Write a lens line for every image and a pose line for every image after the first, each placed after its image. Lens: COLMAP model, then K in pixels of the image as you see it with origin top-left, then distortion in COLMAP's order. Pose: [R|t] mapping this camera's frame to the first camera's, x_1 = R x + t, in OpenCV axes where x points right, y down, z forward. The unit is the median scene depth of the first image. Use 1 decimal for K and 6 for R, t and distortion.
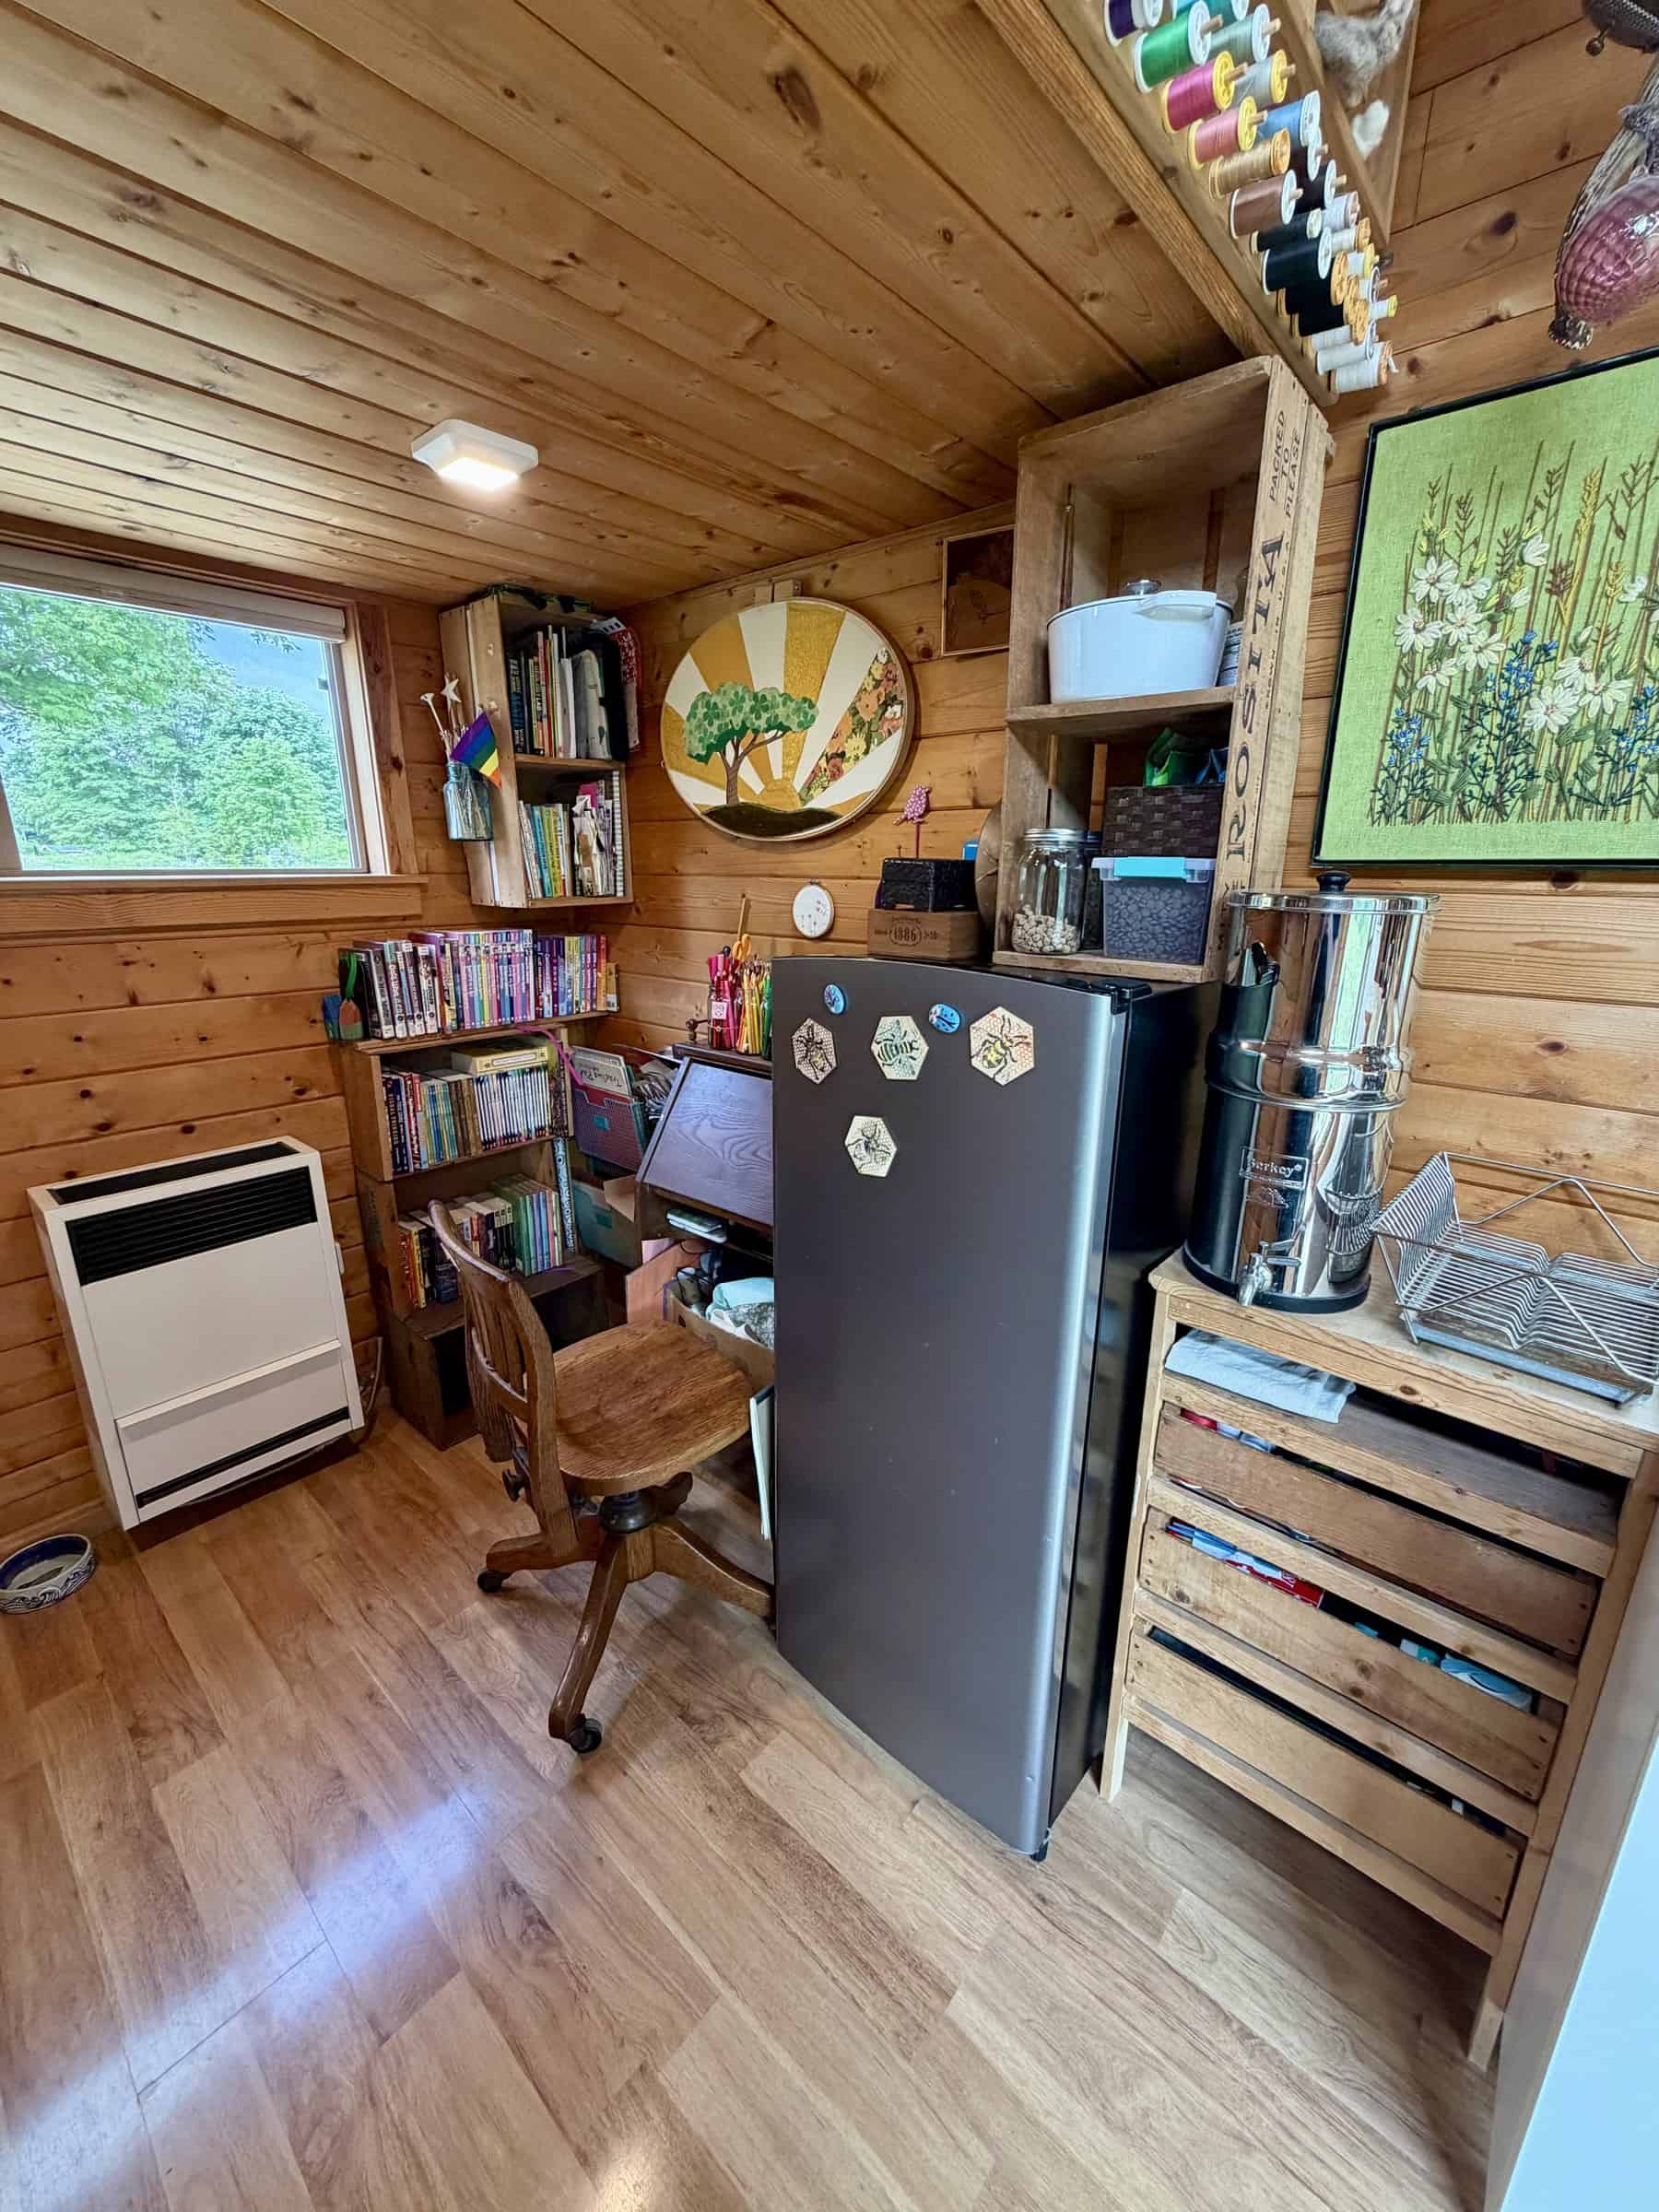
lens RADIAL K [[880.4, 0, 836.0], [0, 880.4, 1107.2], [0, 0, 1]] dist [-0.002713, -0.000734]
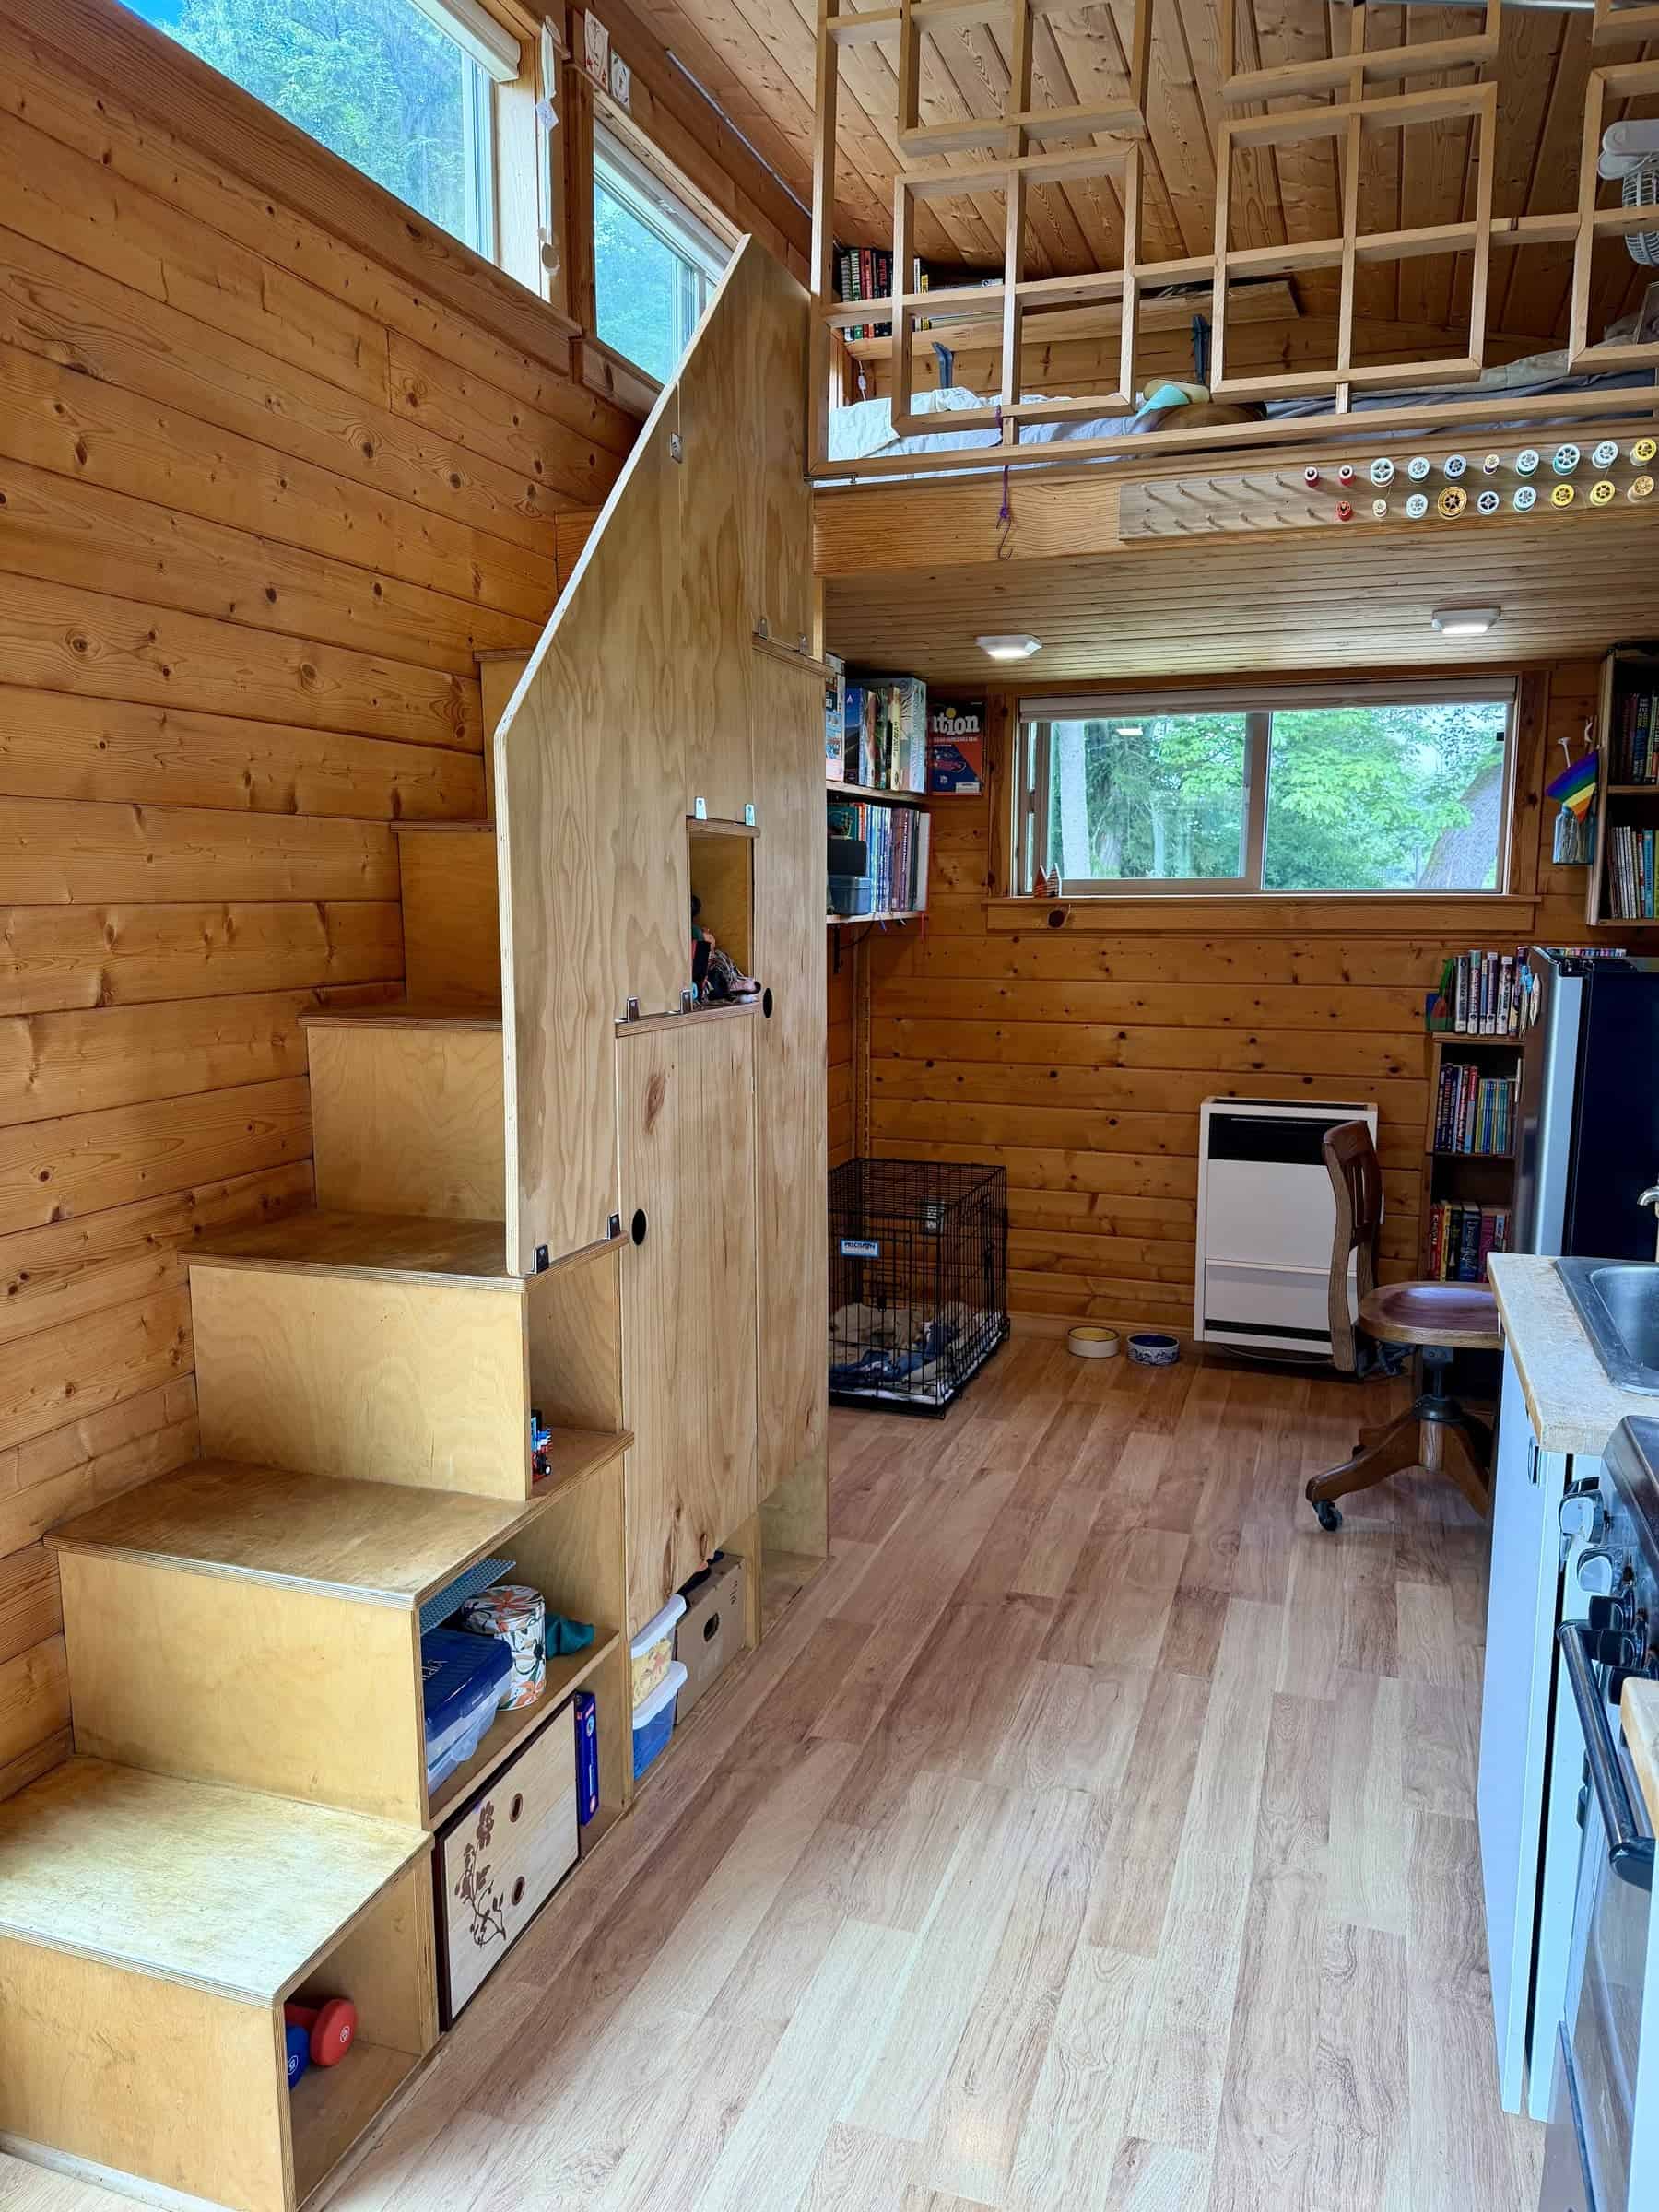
lens RADIAL K [[1534.7, 0, 833.3], [0, 1534.7, 1102.2], [0, 0, 1]] dist [0.005610, -0.022171]
pose [[0.376504, 0.123262, -0.918178, 0.811986], [-0.243874, 0.969339, 0.030128, 0.116784], [0.893739, 0.212577, 0.395021, -0.397023]]
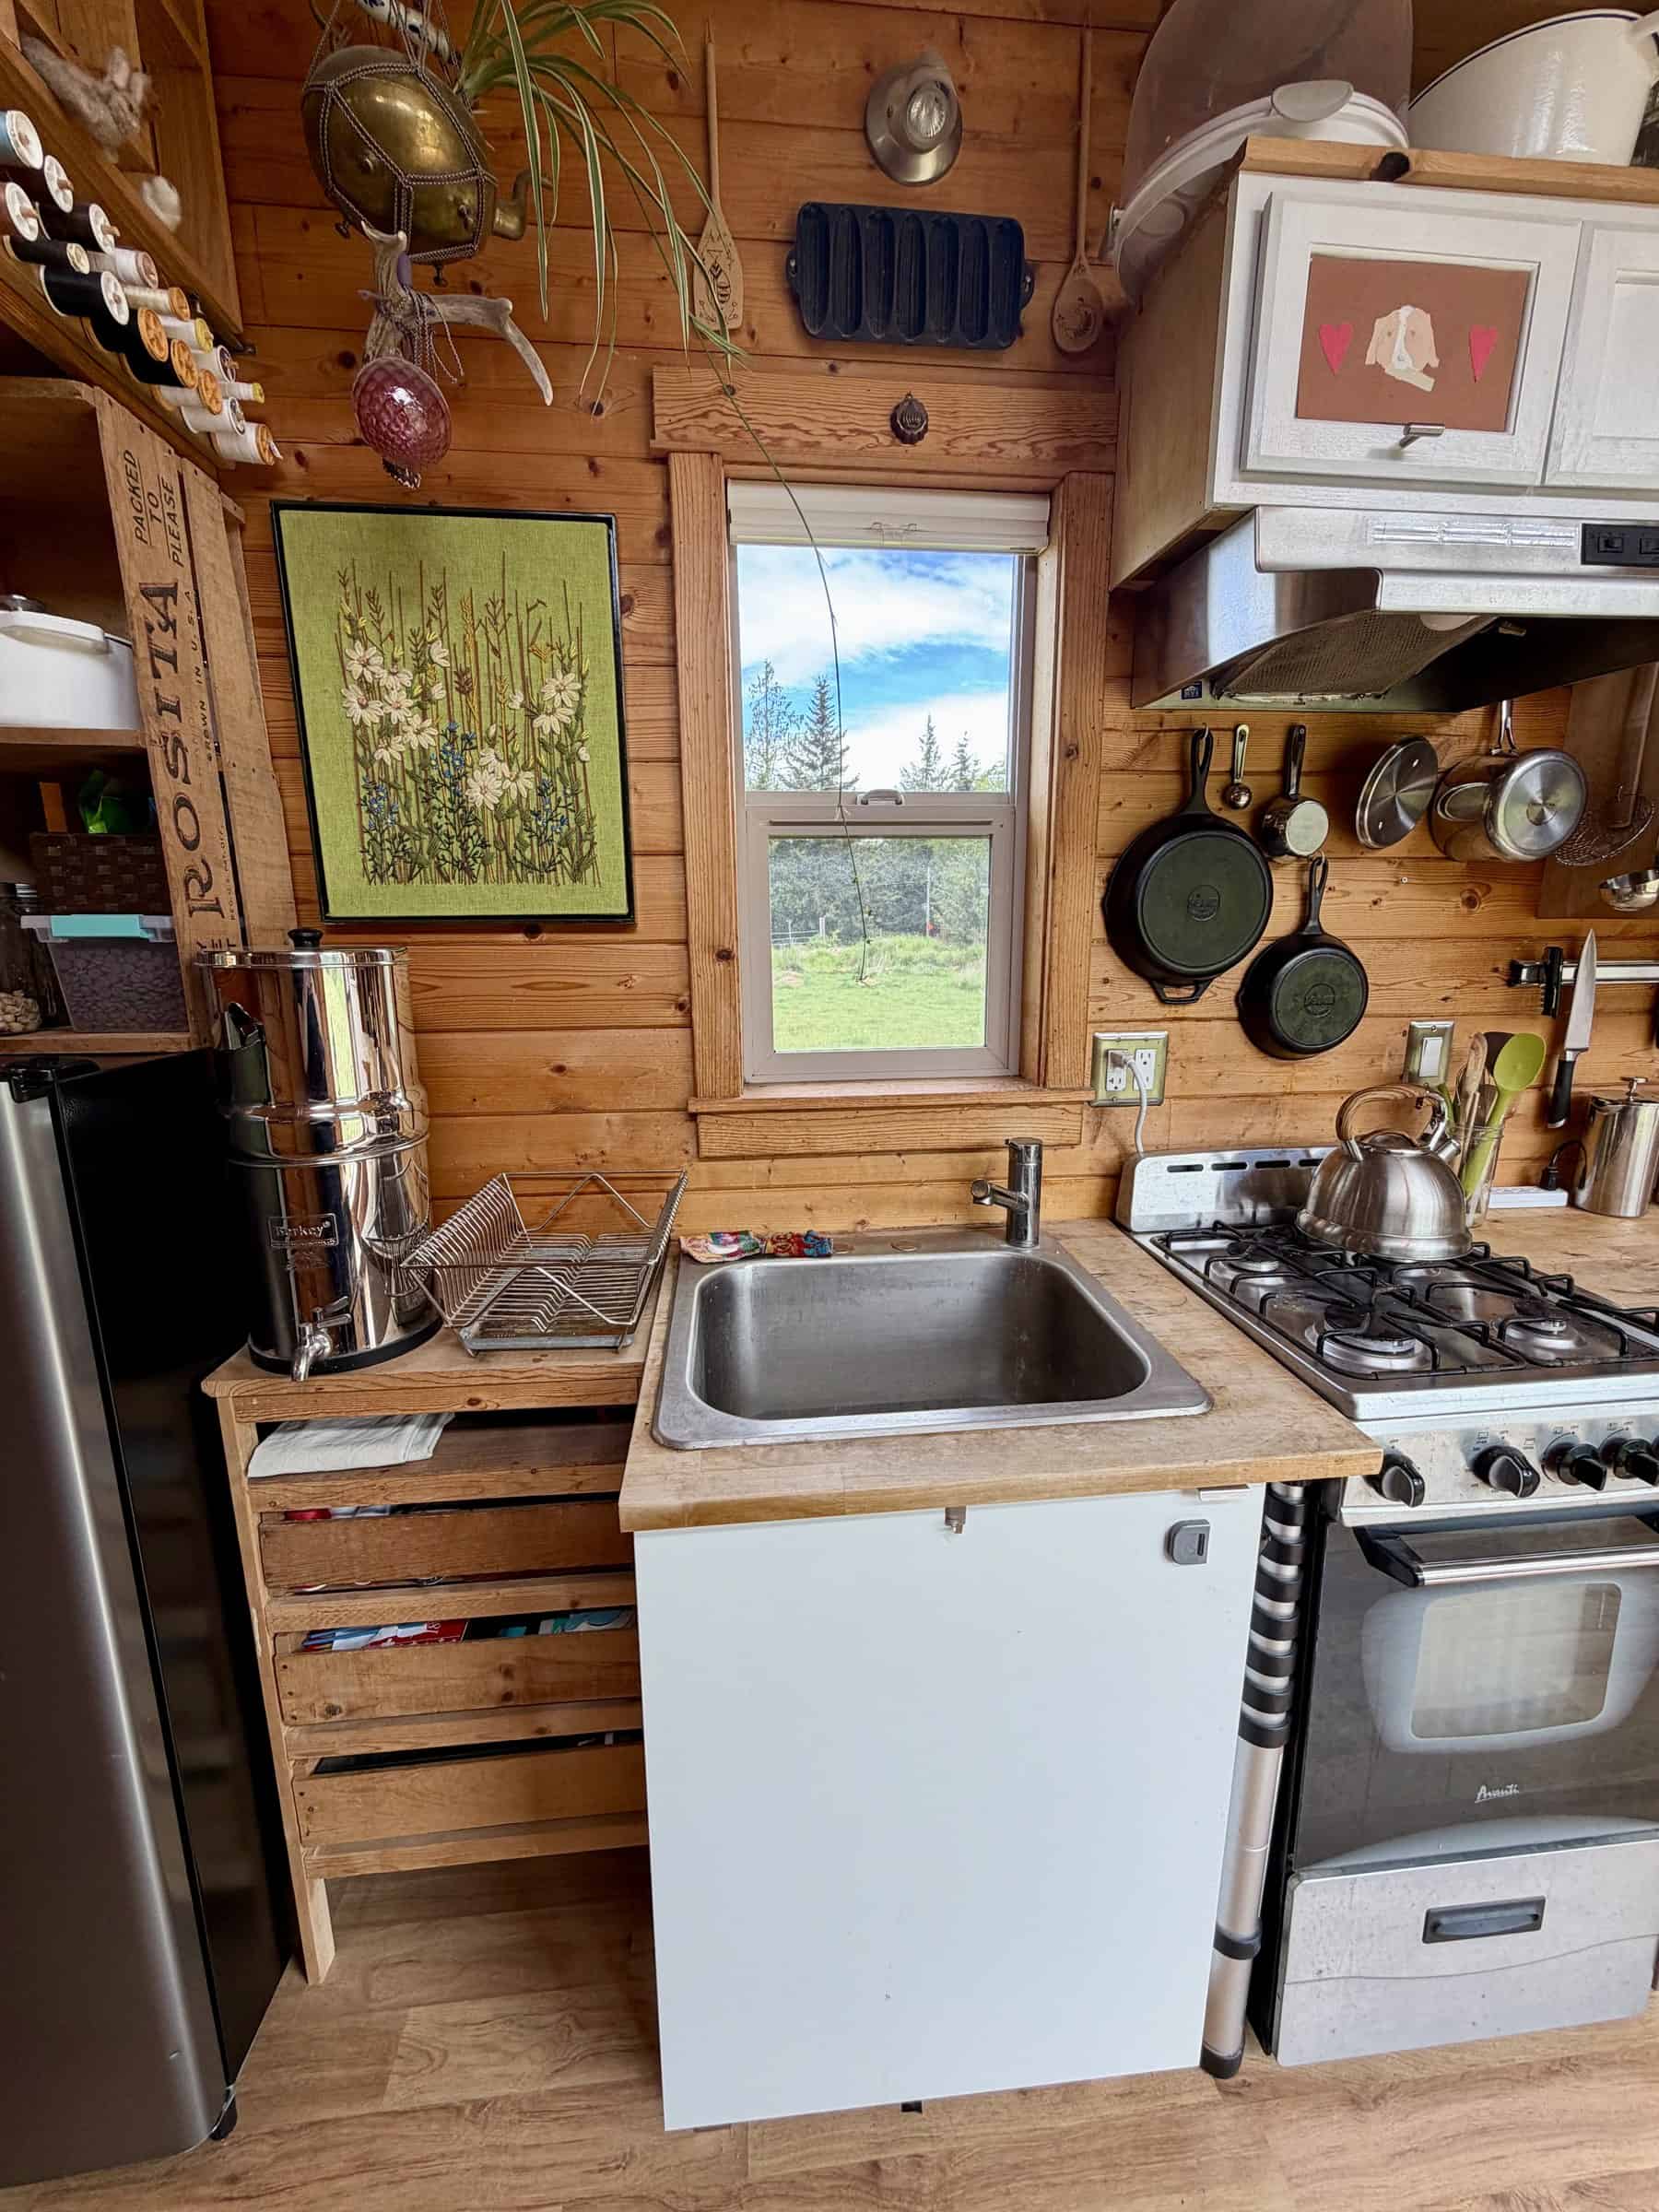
lens RADIAL K [[880.4, 0, 823.9], [0, 880.4, 1107.7], [0, 0, 1]] dist [-0.002713, -0.000734]
pose [[0.675627, -0.159978, 0.719677, 0.201614], [0.206186, 0.978221, 0.023884, 0.030304], [-0.707825, 0.132251, 0.693898, -0.085856]]
